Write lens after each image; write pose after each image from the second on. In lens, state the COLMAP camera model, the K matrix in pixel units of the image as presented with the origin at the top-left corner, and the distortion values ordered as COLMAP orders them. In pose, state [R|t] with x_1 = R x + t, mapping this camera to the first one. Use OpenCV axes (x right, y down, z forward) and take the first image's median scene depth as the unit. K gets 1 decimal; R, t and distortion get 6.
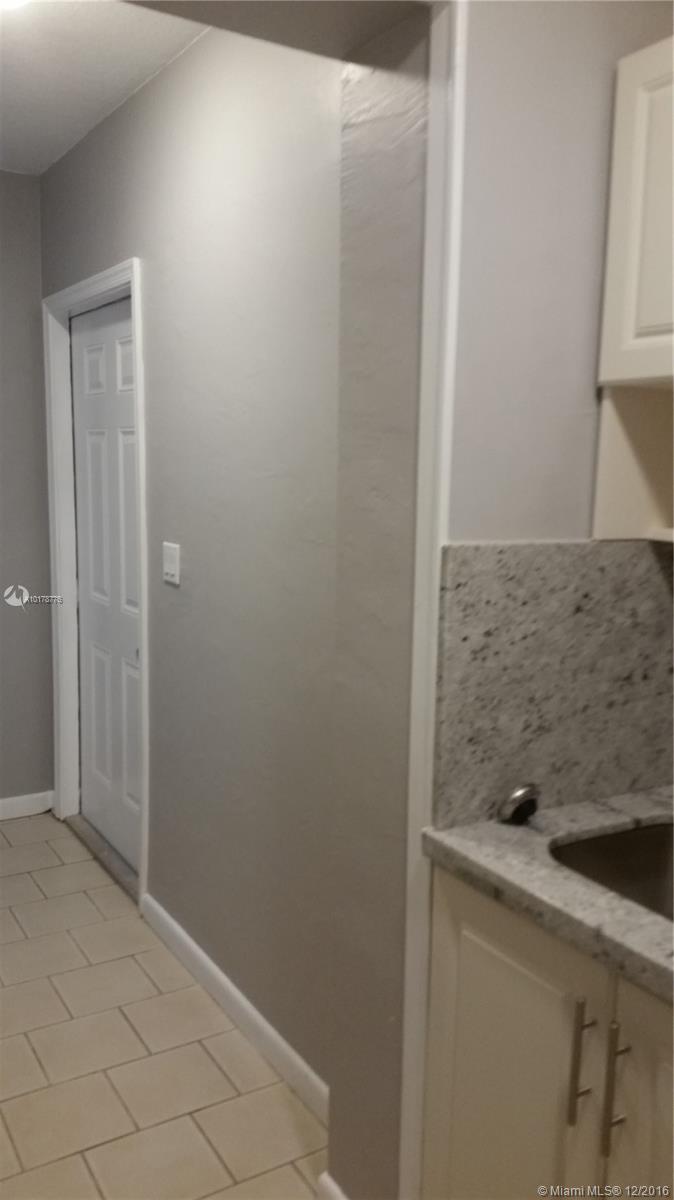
lens RADIAL K [[975.6, 0, 334.4], [0, 975.6, 593.2], [0, 0, 1]] dist [0.251601, -0.581196]
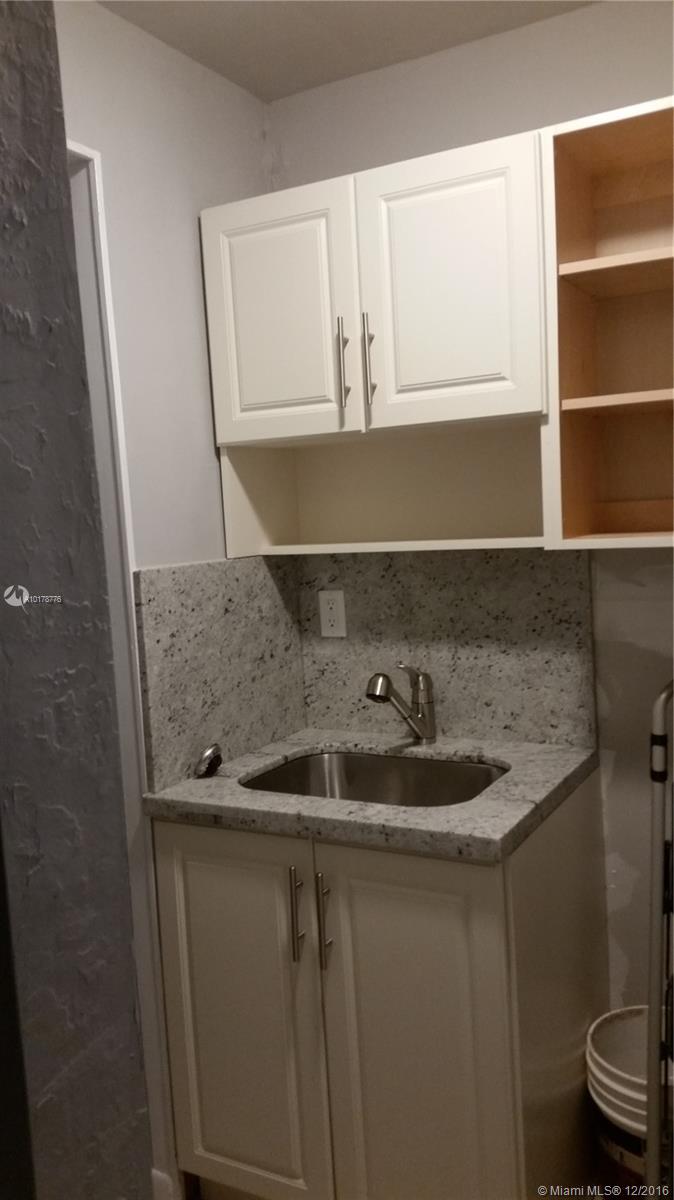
lens RADIAL K [[975.6, 0, 334.4], [0, 975.6, 593.2], [0, 0, 1]] dist [0.251601, -0.581196]
pose [[0.871485, -0.119257, 0.475702, -0.263634], [0.144986, 0.989277, -0.017605, 0.038640], [-0.468502, 0.084313, 0.879430, -0.249198]]
